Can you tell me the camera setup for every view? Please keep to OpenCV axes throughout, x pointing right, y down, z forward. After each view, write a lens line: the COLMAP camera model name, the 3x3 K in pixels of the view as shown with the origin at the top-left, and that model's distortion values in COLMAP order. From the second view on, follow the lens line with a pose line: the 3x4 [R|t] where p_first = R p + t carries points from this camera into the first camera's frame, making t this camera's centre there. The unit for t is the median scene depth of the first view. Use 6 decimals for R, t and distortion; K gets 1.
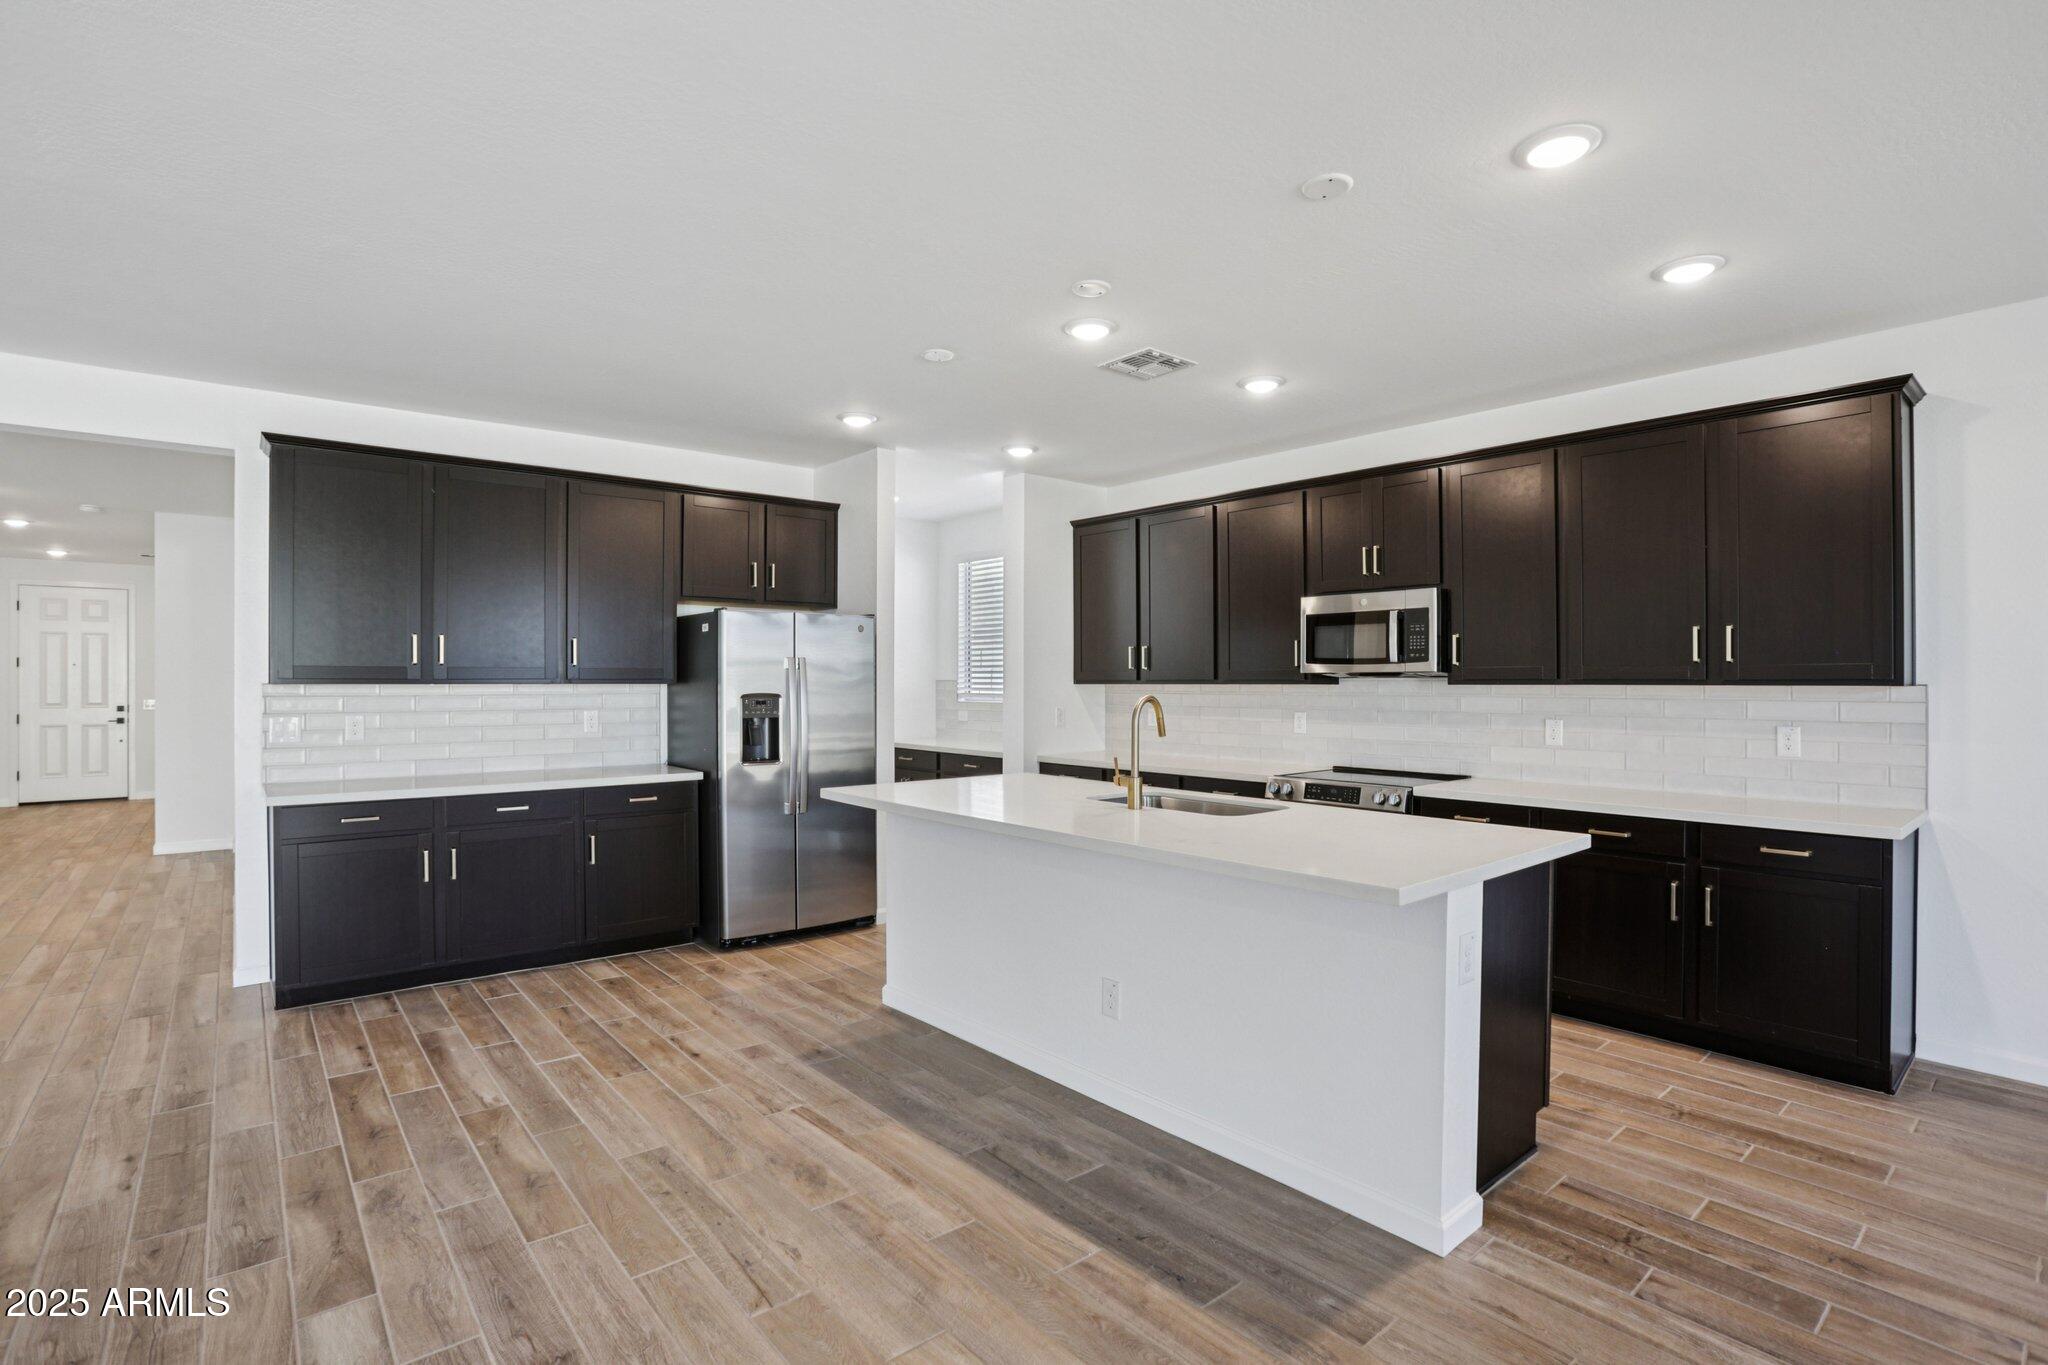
lens RADIAL K [[967.1, 0, 1024.0], [0, 967.1, 682.5], [0, 0, 1]] dist [-0.068212, 0.023088]
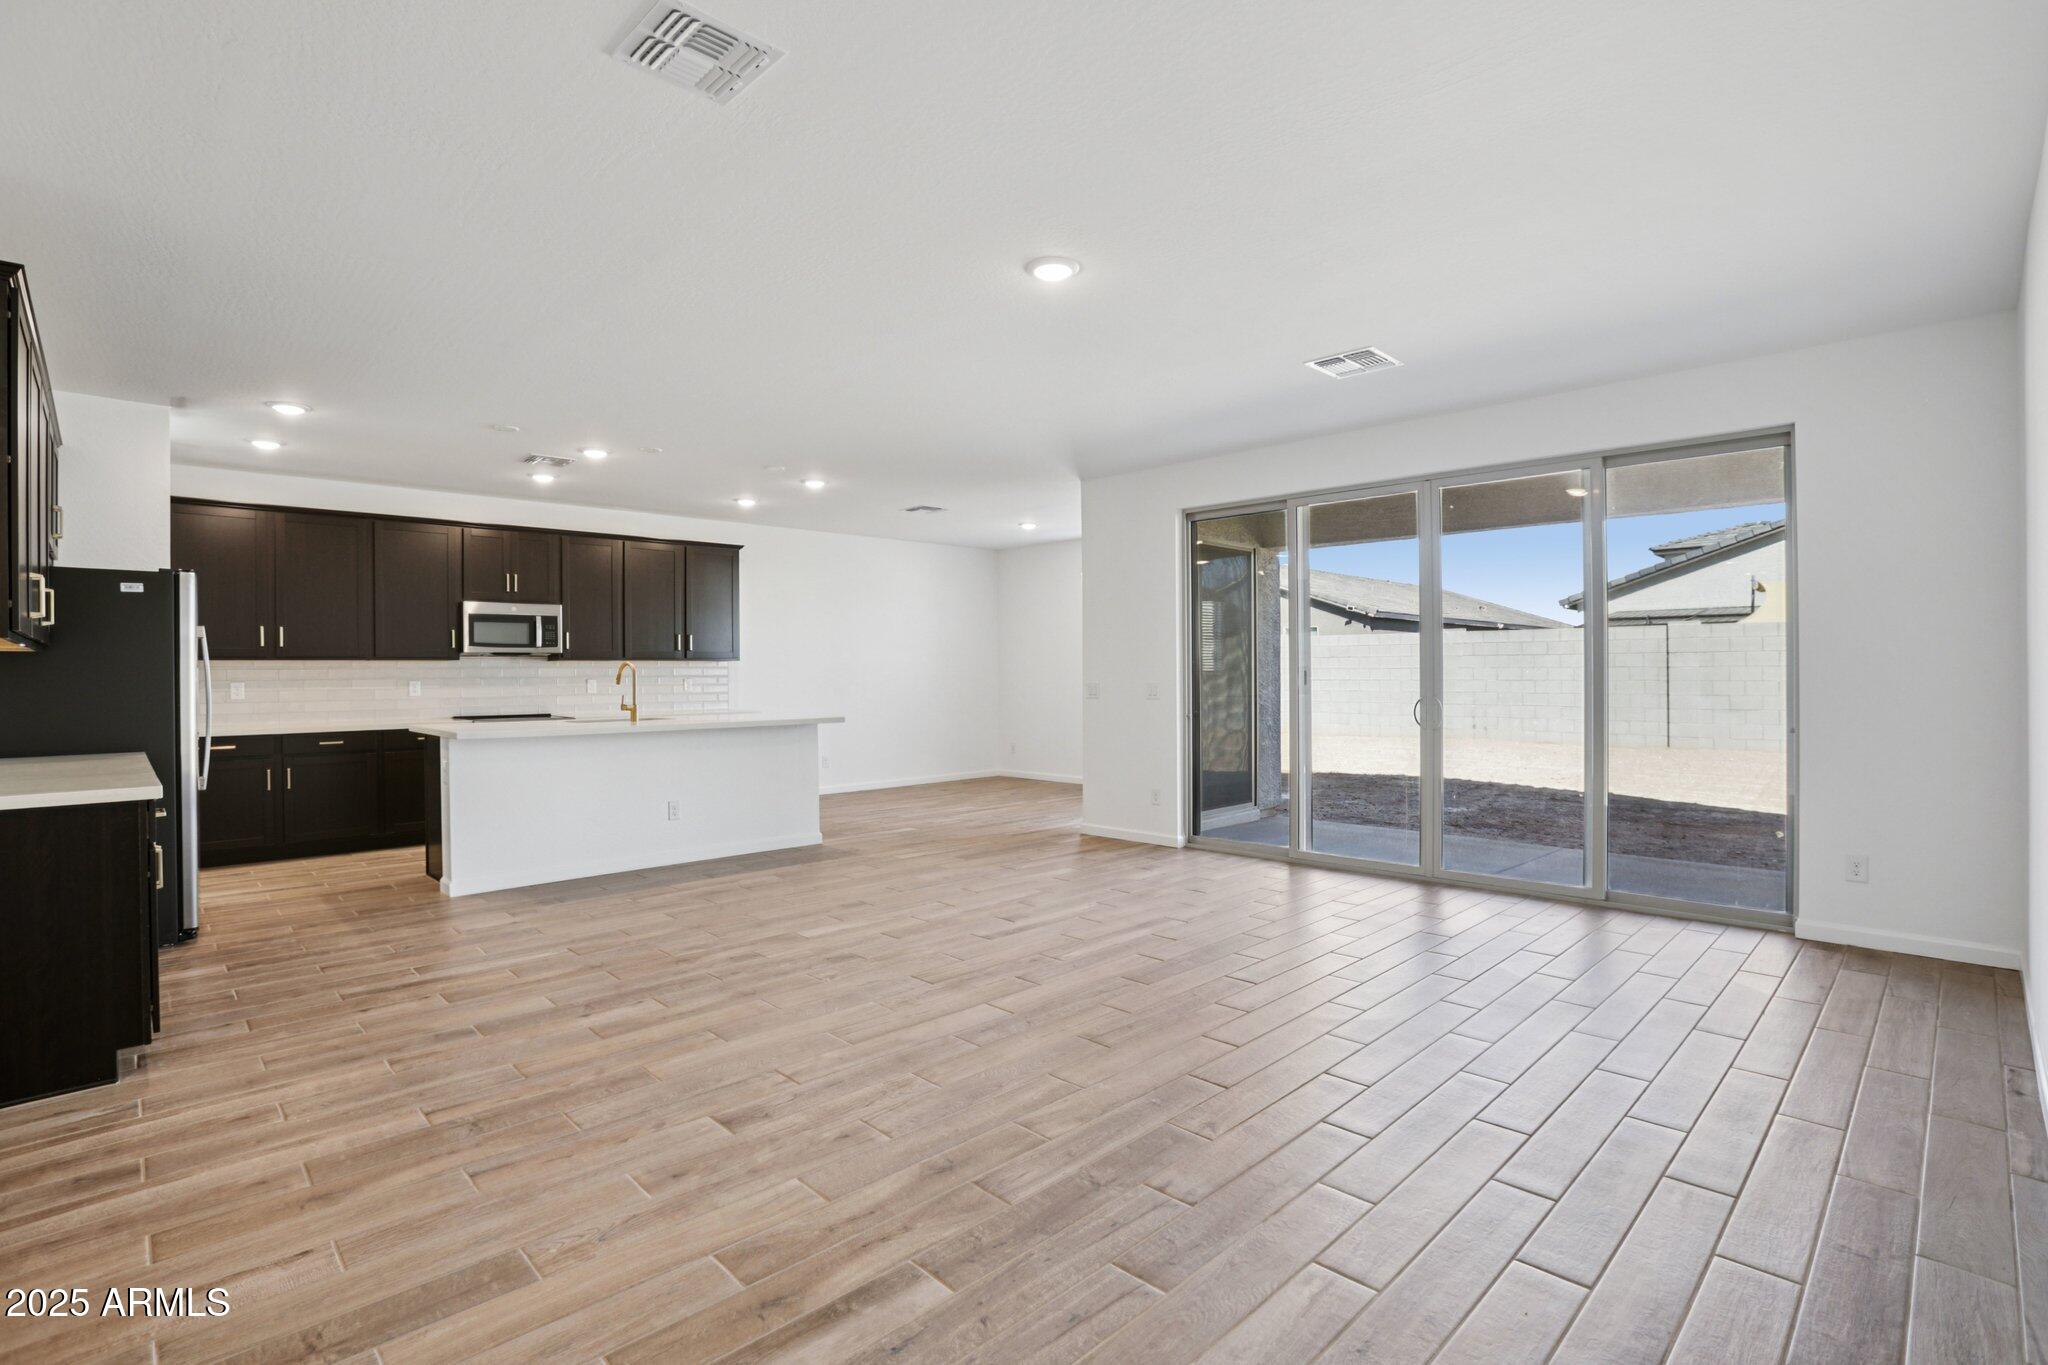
lens RADIAL K [[967.1, 0, 1024.0], [0, 967.1, 682.5], [0, 0, 1]] dist [-0.068212, 0.023088]
pose [[-0.080749, -0.011274, 0.996671, -2.080586], [-0.005547, 0.999926, 0.010862, 0.028416], [-0.996719, -0.004651, -0.080805, 0.440550]]
